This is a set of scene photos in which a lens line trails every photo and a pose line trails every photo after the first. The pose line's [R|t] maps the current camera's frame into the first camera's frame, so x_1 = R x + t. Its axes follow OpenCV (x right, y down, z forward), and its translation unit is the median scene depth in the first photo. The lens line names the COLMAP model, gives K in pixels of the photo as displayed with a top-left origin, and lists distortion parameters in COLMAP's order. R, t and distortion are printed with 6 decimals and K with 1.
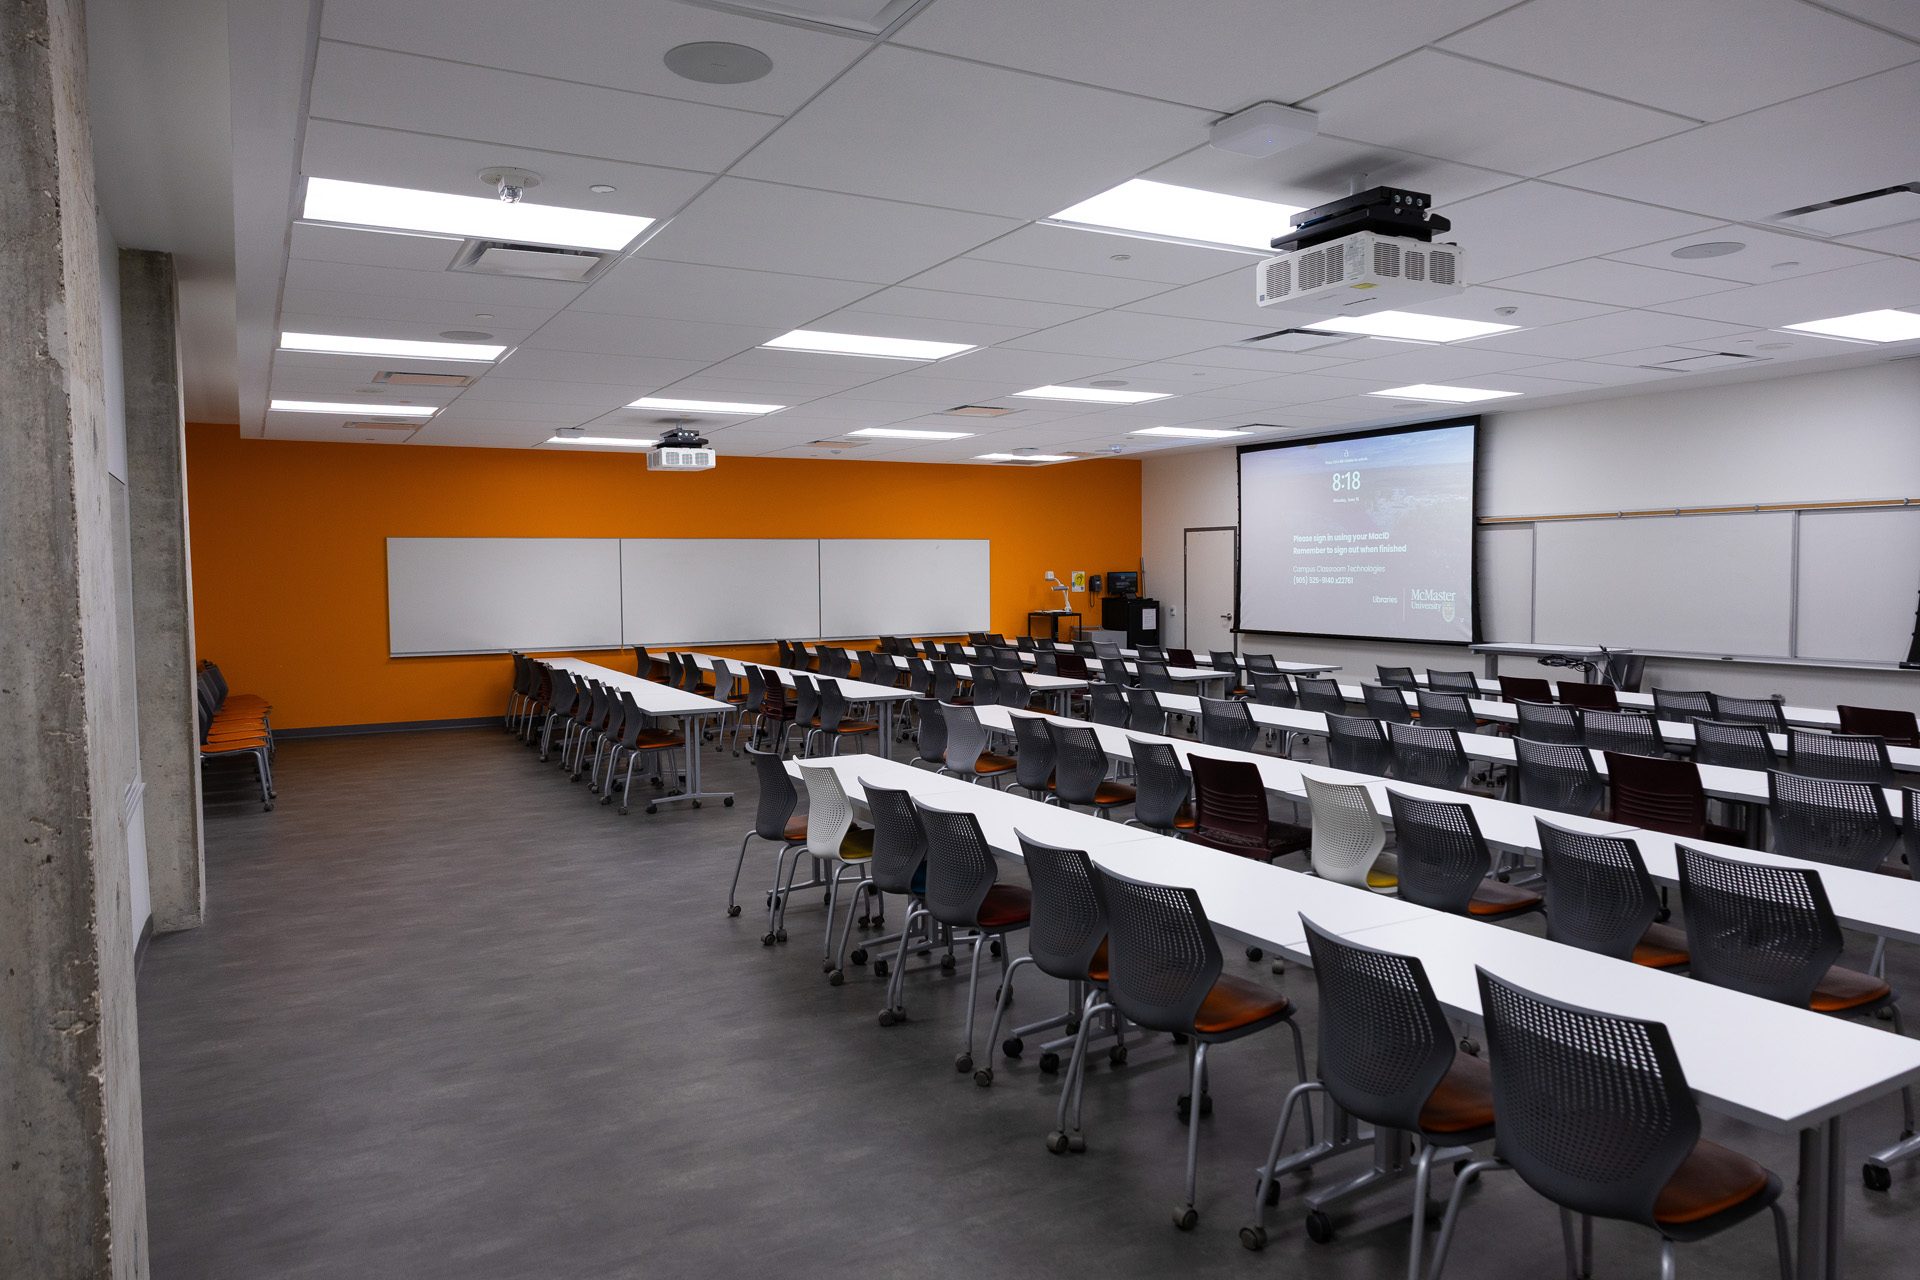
lens RADIAL K [[1252.9, 0, 1029.6], [0, 1252.9, 639.7], [0, 0, 1]] dist [-0.004377, 0.001458]
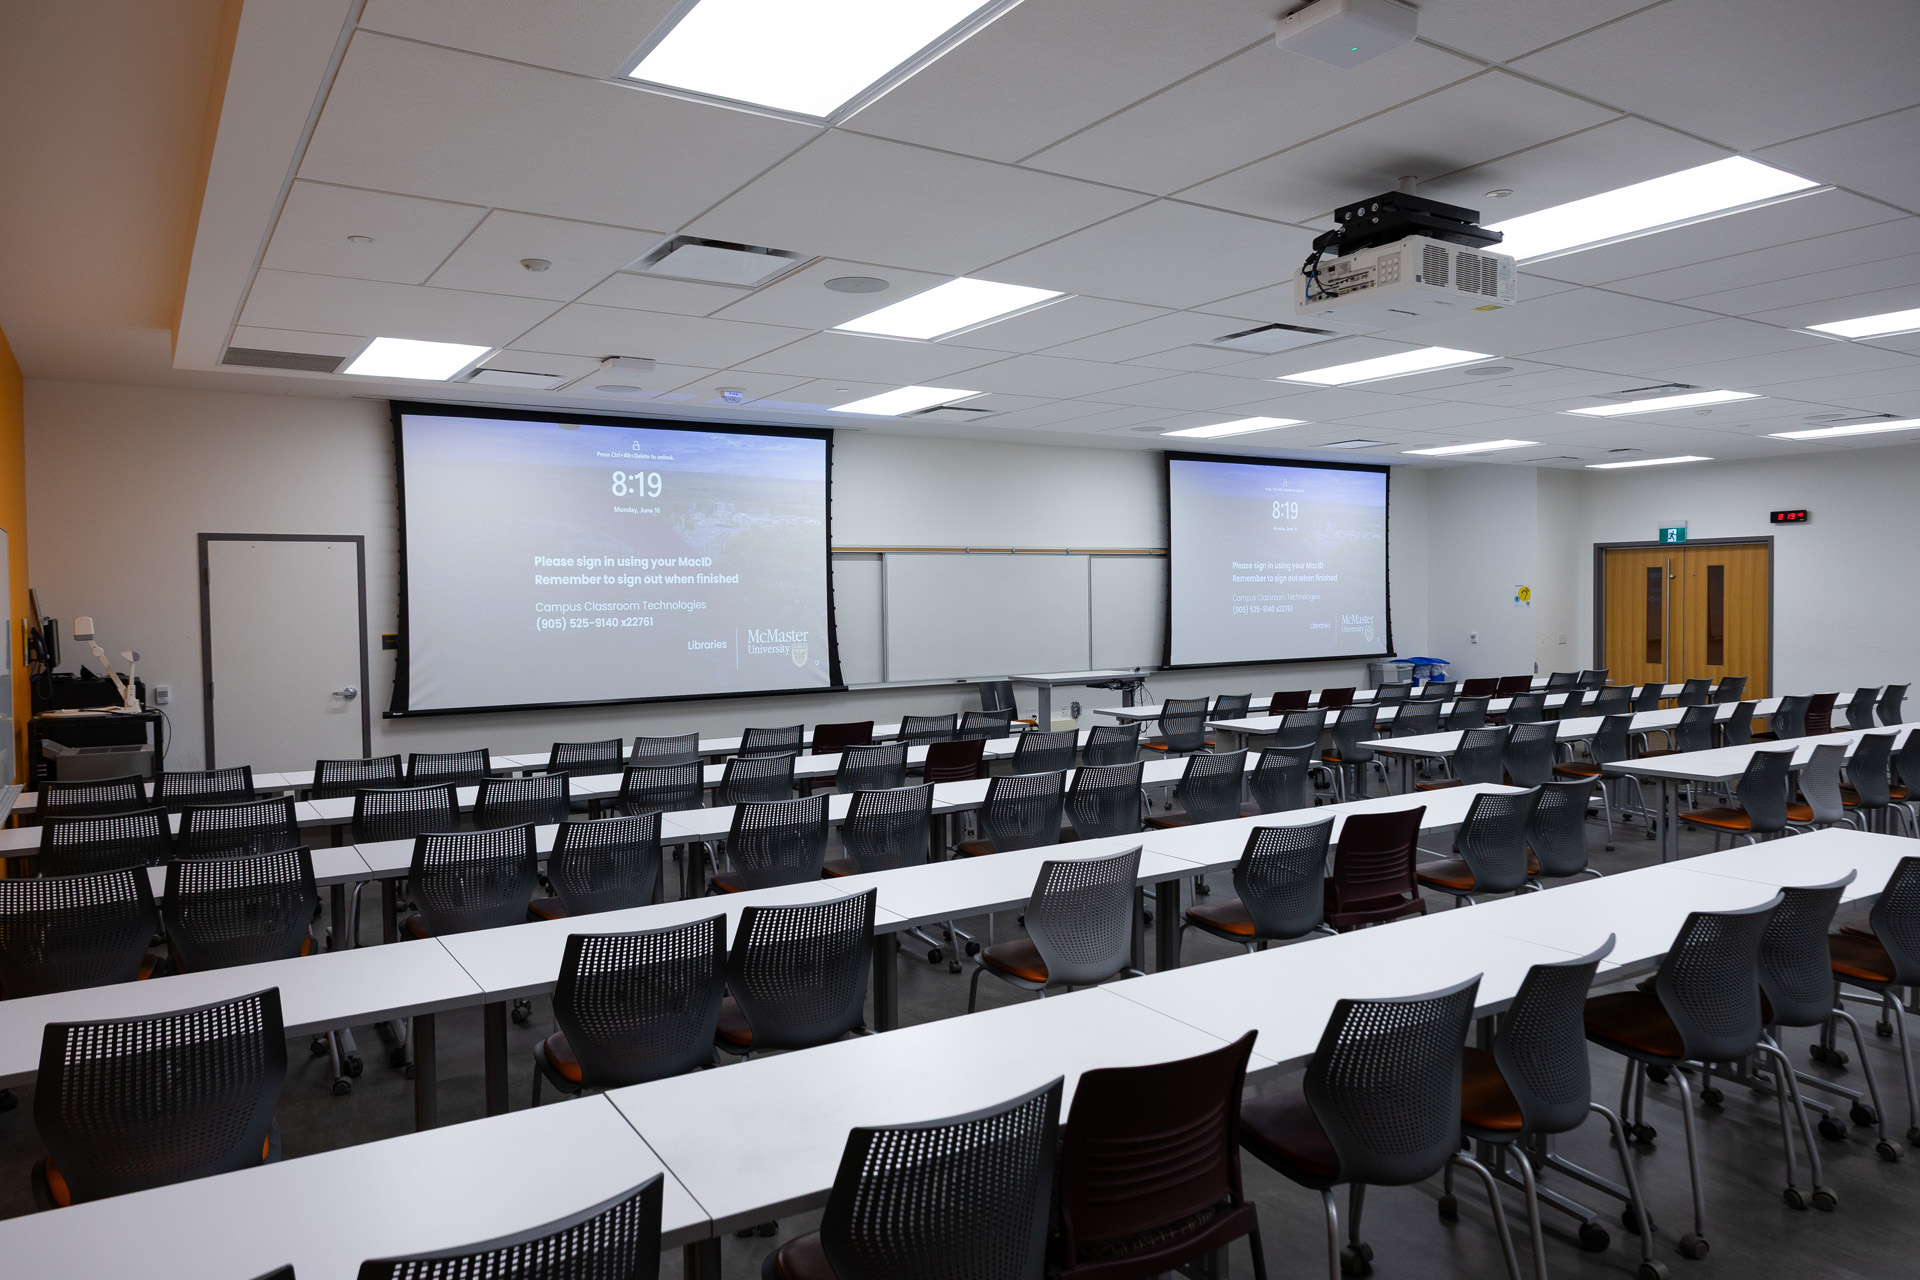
lens RADIAL K [[1307.7, 0, 967.9], [0, 1307.7, 635.4], [0, 0, 1]] dist [0.015283, 0.001057]
pose [[-0.038097, -0.025351, 0.998952, -0.705136], [0.069060, 0.997221, 0.027941, -0.066519], [-0.996885, 0.070052, -0.036240, 1.172754]]
